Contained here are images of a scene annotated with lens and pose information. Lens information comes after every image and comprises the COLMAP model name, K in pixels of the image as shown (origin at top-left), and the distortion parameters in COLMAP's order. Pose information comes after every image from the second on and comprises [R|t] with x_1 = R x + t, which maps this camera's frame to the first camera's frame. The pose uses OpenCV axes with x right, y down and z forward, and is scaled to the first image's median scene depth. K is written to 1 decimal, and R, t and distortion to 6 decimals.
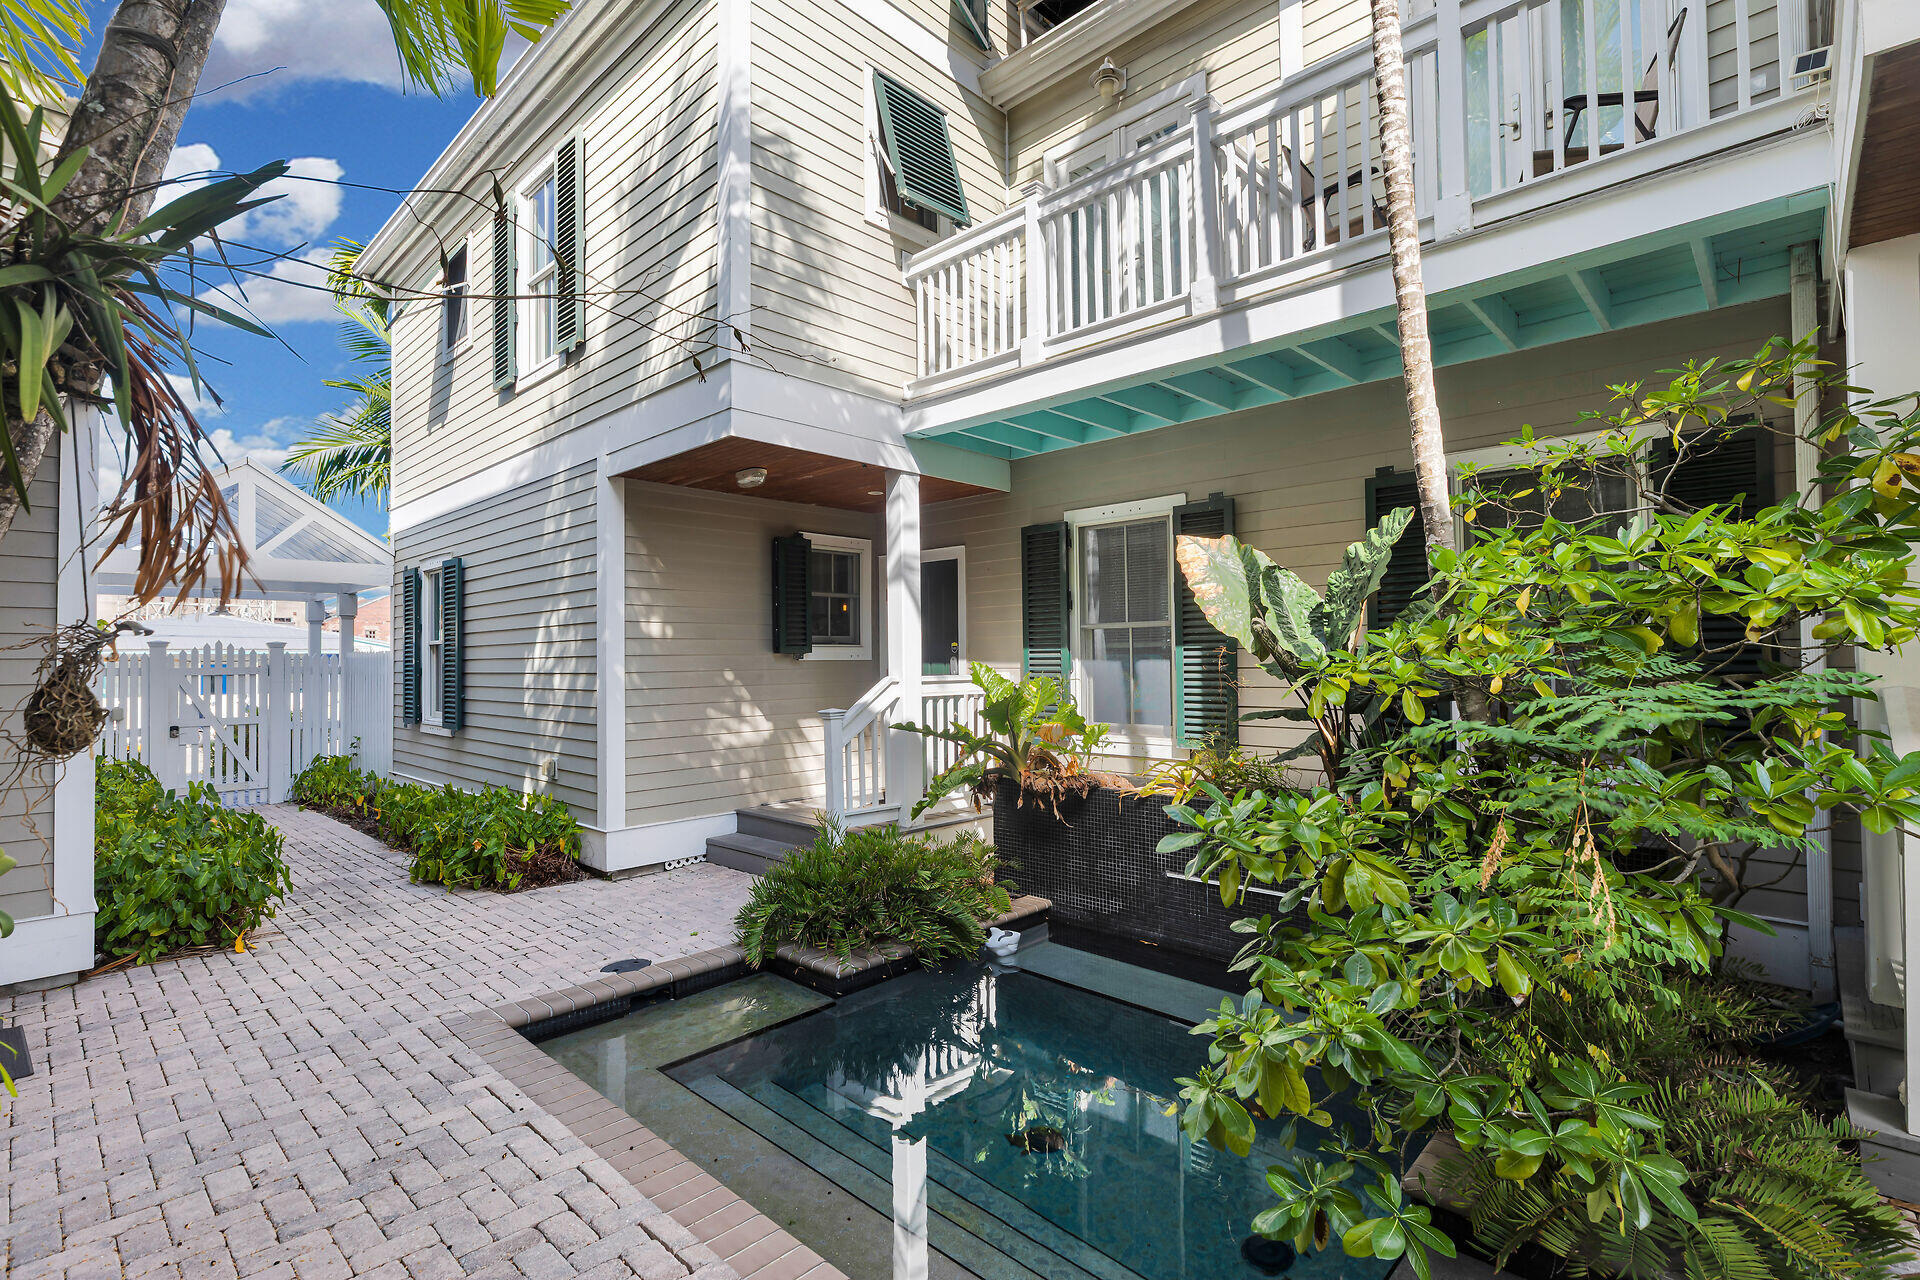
lens RADIAL K [[887.9, 0, 960.0], [0, 887.9, 640.0], [0, 0, 1]] dist [0.000598, 0.000028]
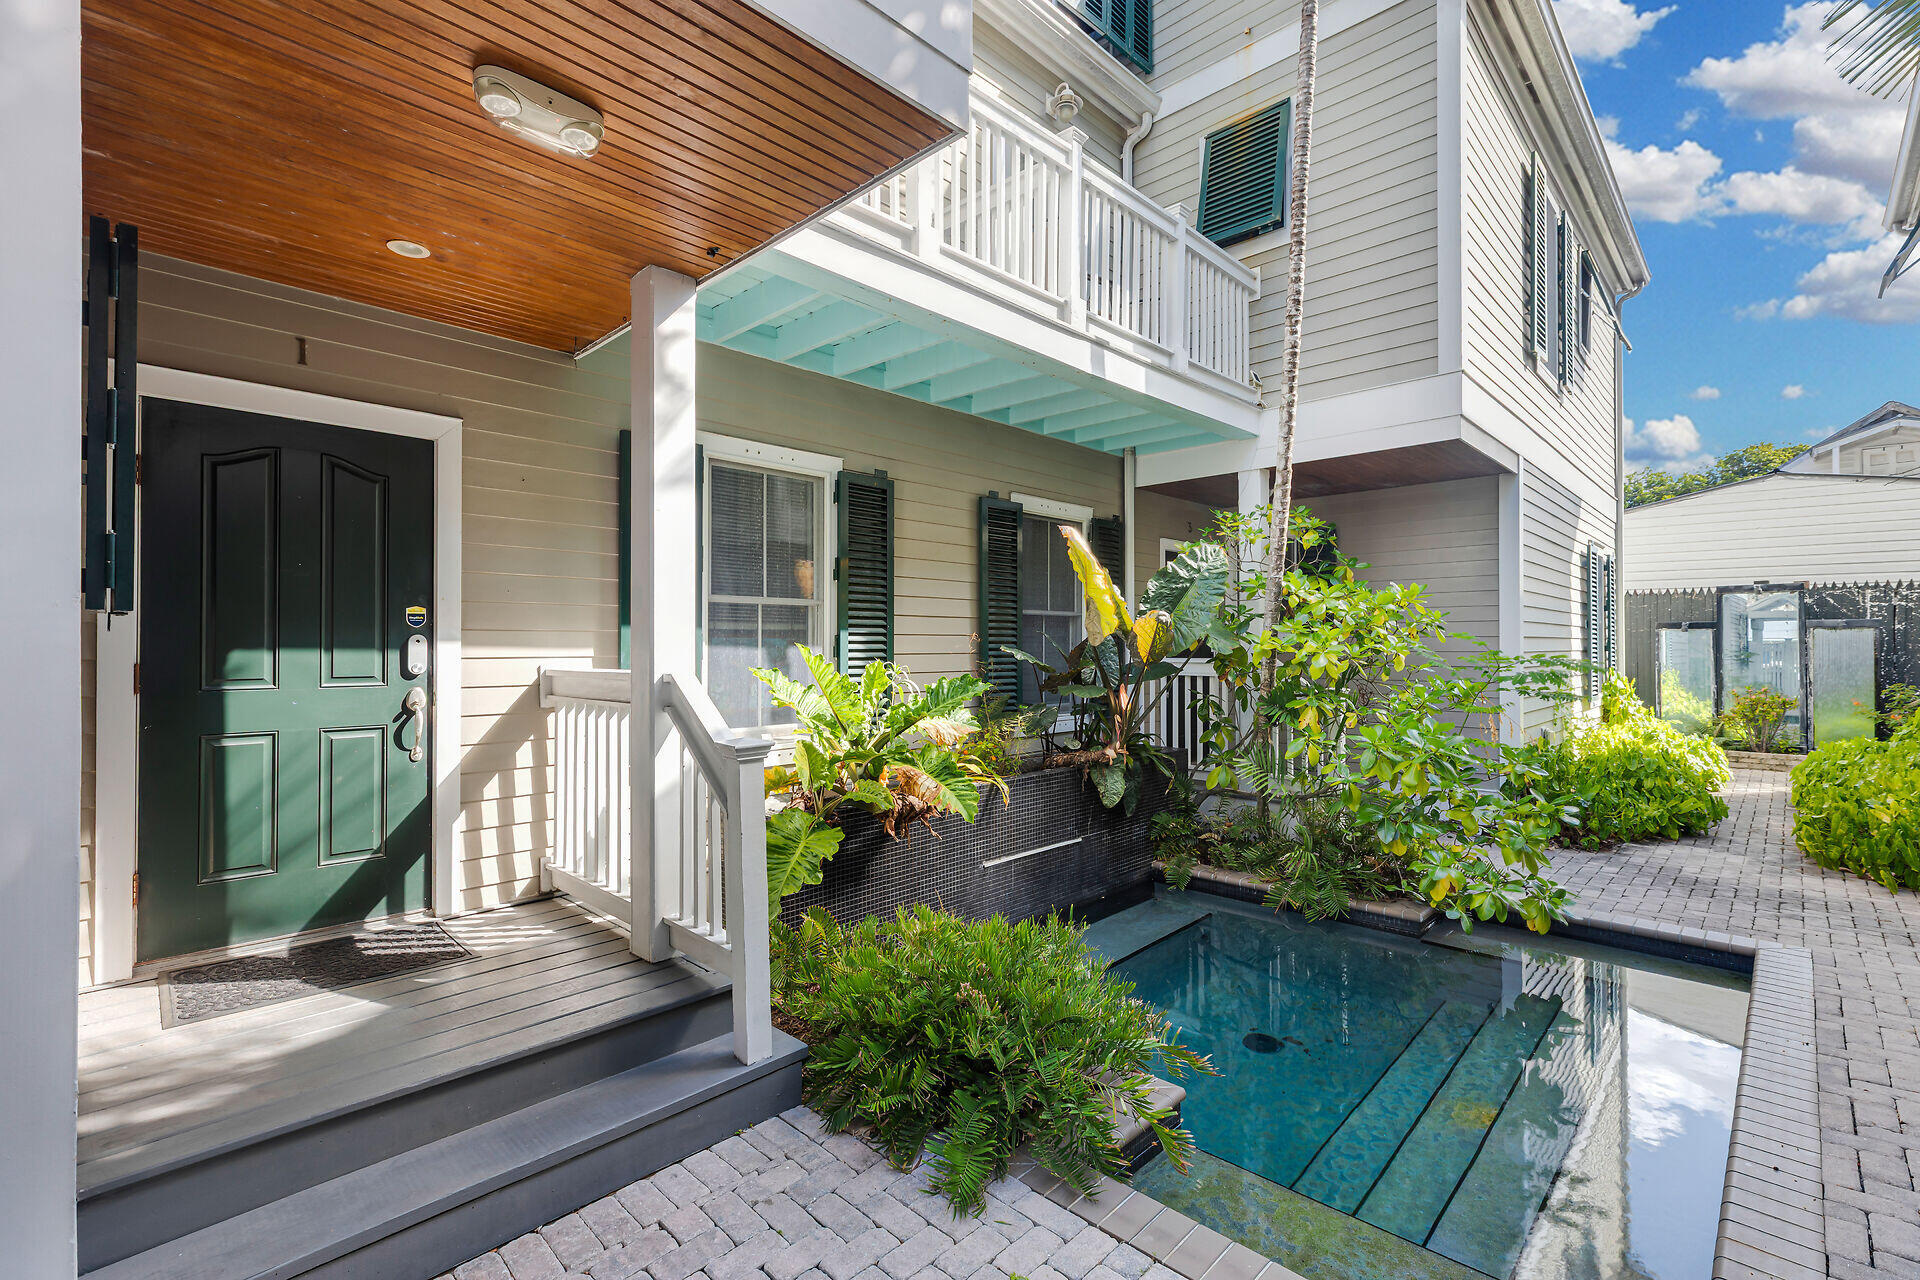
lens RADIAL K [[852.3, 0, 959.9], [0, 852.3, 643.4], [0, 0, 1]] dist [0.003231, 0.000343]
pose [[0.013396, 0.005860, 0.999893, -0.595452], [-0.022896, 0.999722, -0.005552, 0.021784], [-0.999648, -0.022819, 0.013527, 0.862830]]
